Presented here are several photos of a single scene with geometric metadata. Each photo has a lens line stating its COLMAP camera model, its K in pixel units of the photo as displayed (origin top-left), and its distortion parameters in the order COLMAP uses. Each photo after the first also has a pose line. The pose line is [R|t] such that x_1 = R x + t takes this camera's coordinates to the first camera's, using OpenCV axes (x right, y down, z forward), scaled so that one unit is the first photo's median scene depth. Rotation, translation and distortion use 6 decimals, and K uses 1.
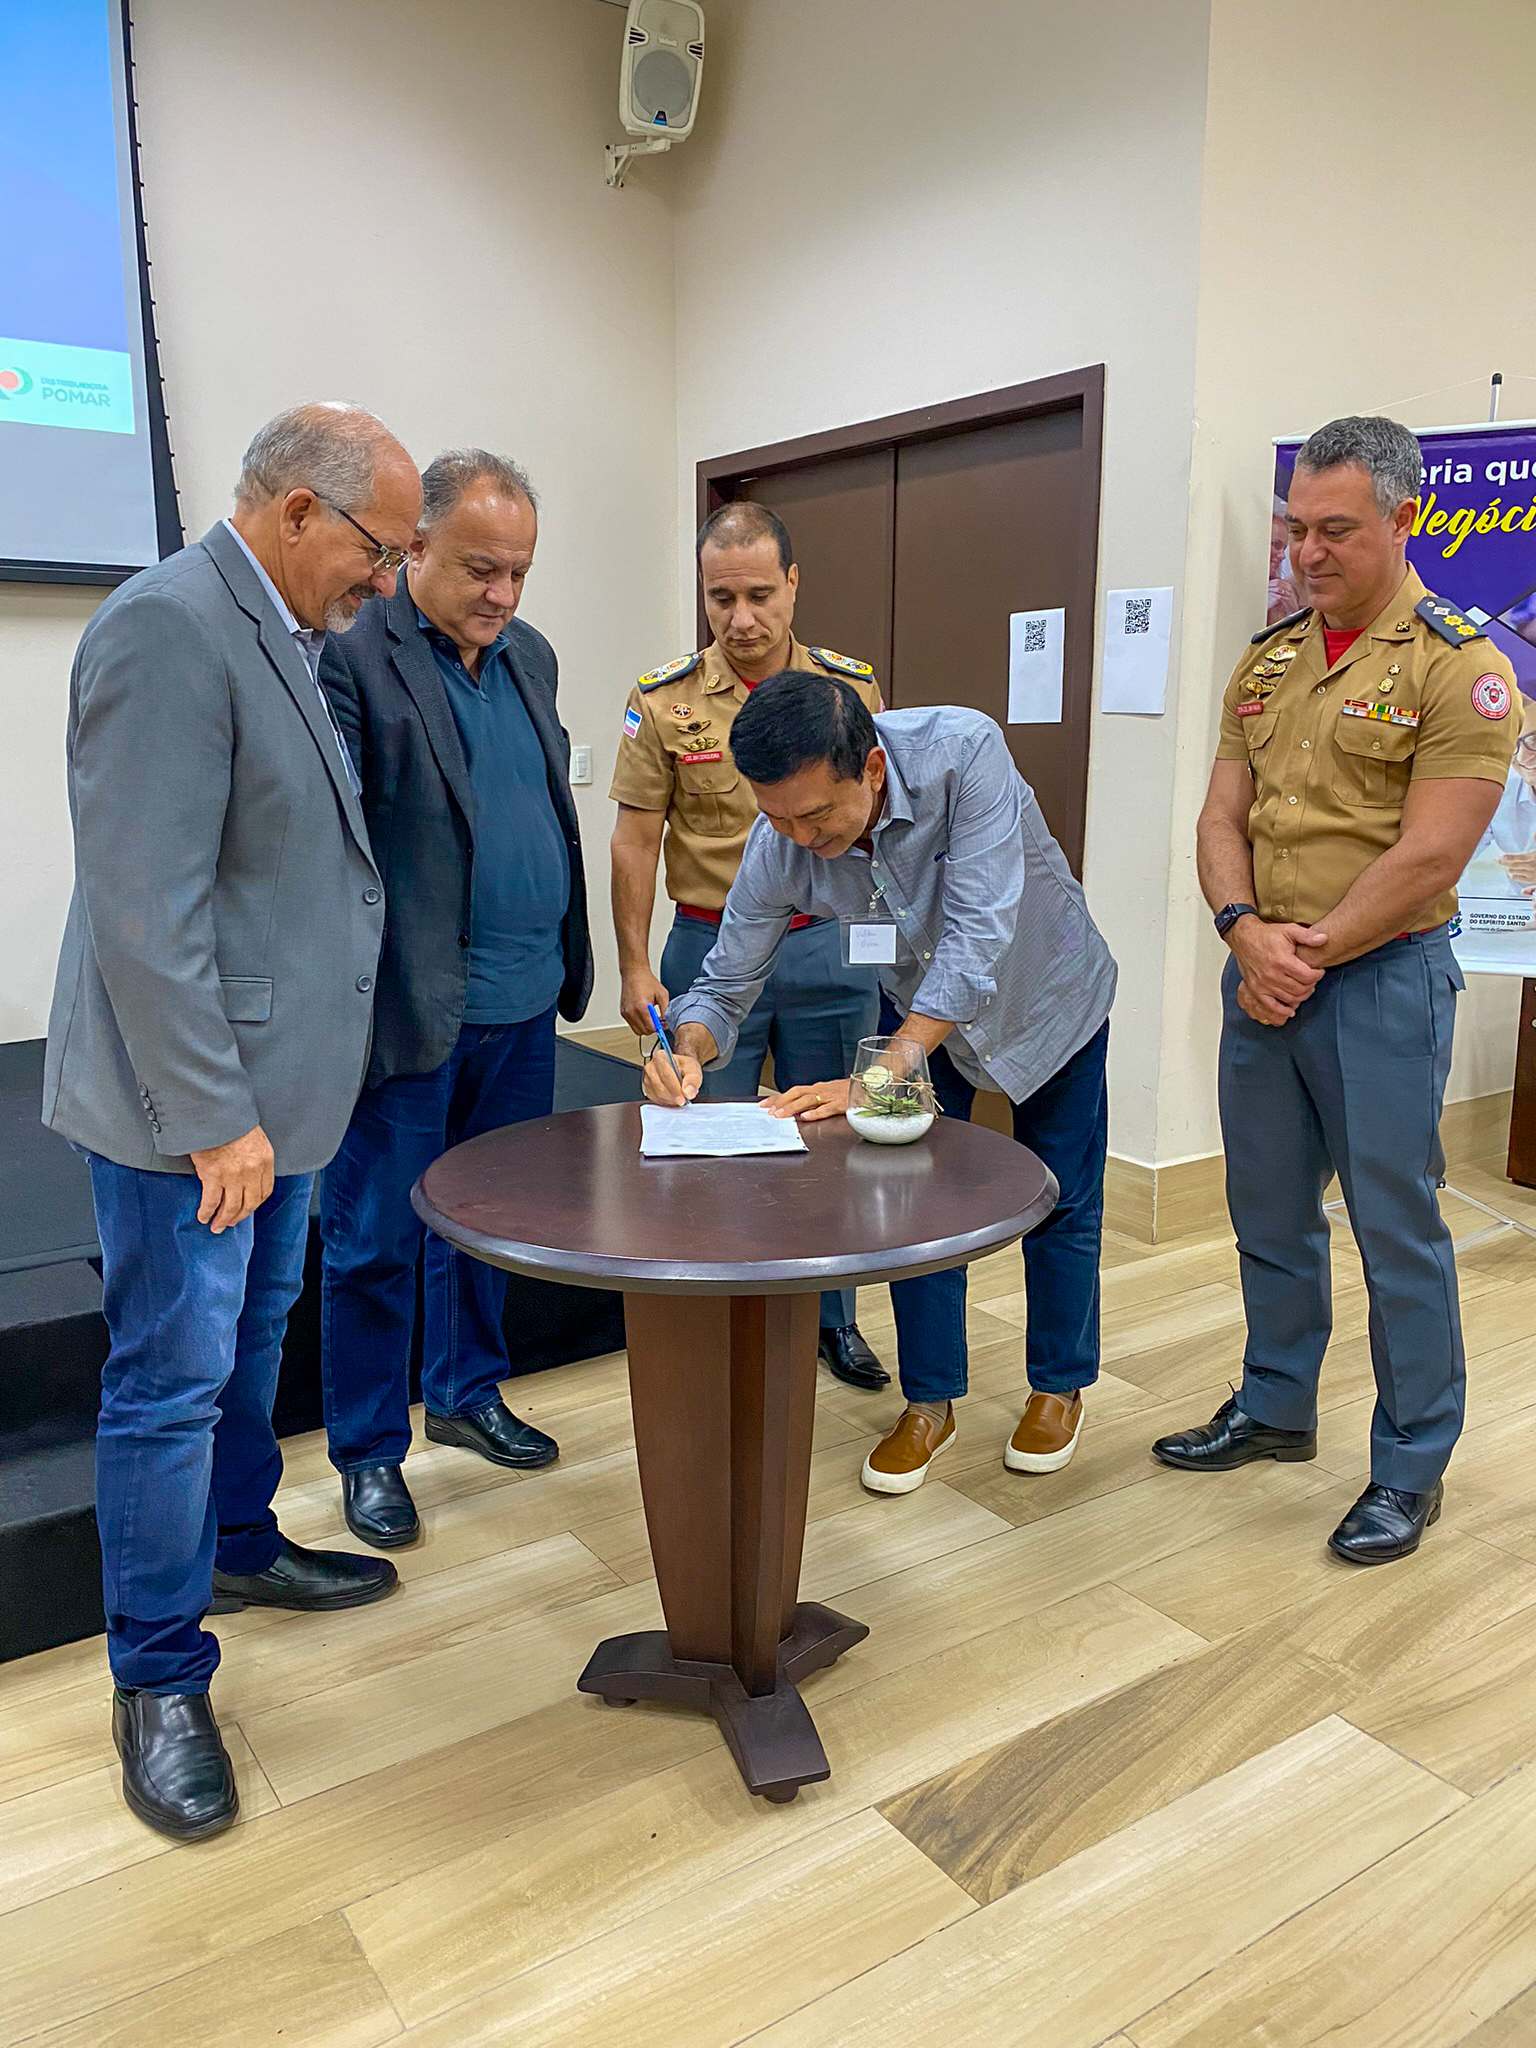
lens RADIAL K [[1555.3, 0, 771.8], [0, 1555.3, 988.1], [0, 0, 1]] dist [0.015527, -0.022701]
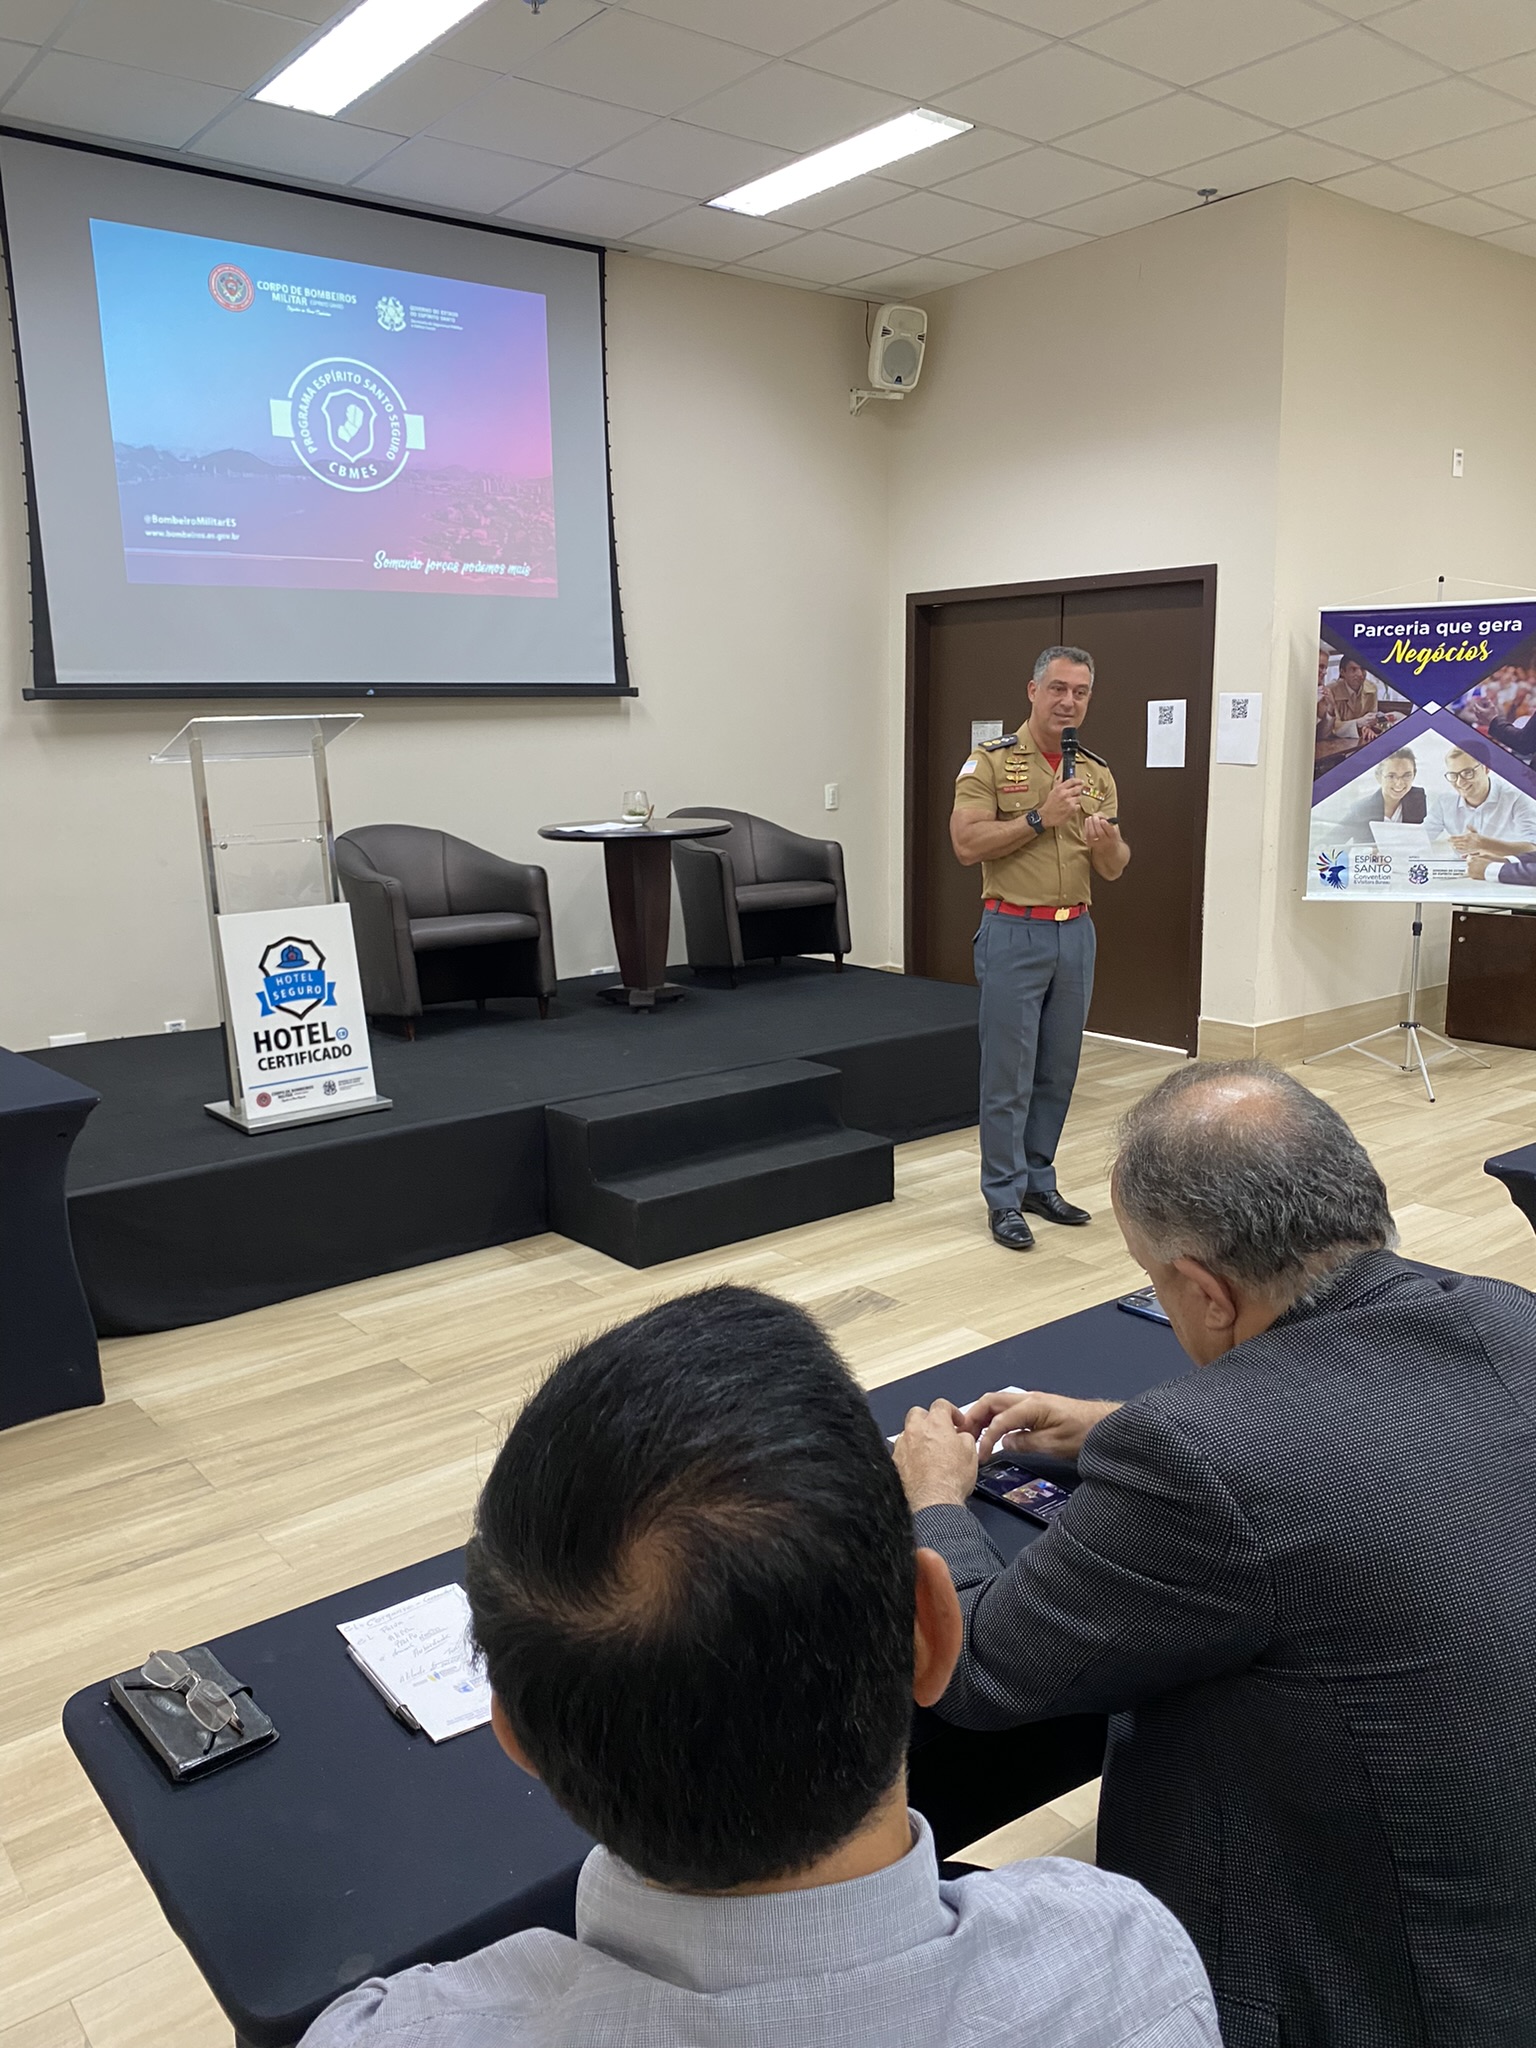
lens RADIAL K [[1555.3, 0, 774.3], [0, 1555.3, 1039.9], [0, 0, 1]] dist [0.015527, -0.022701]
pose [[0.996640, -0.038416, 0.072344, -0.747456], [0.036849, 0.999059, 0.022870, 0.131490], [-0.073154, -0.020127, 0.997118, -1.244208]]
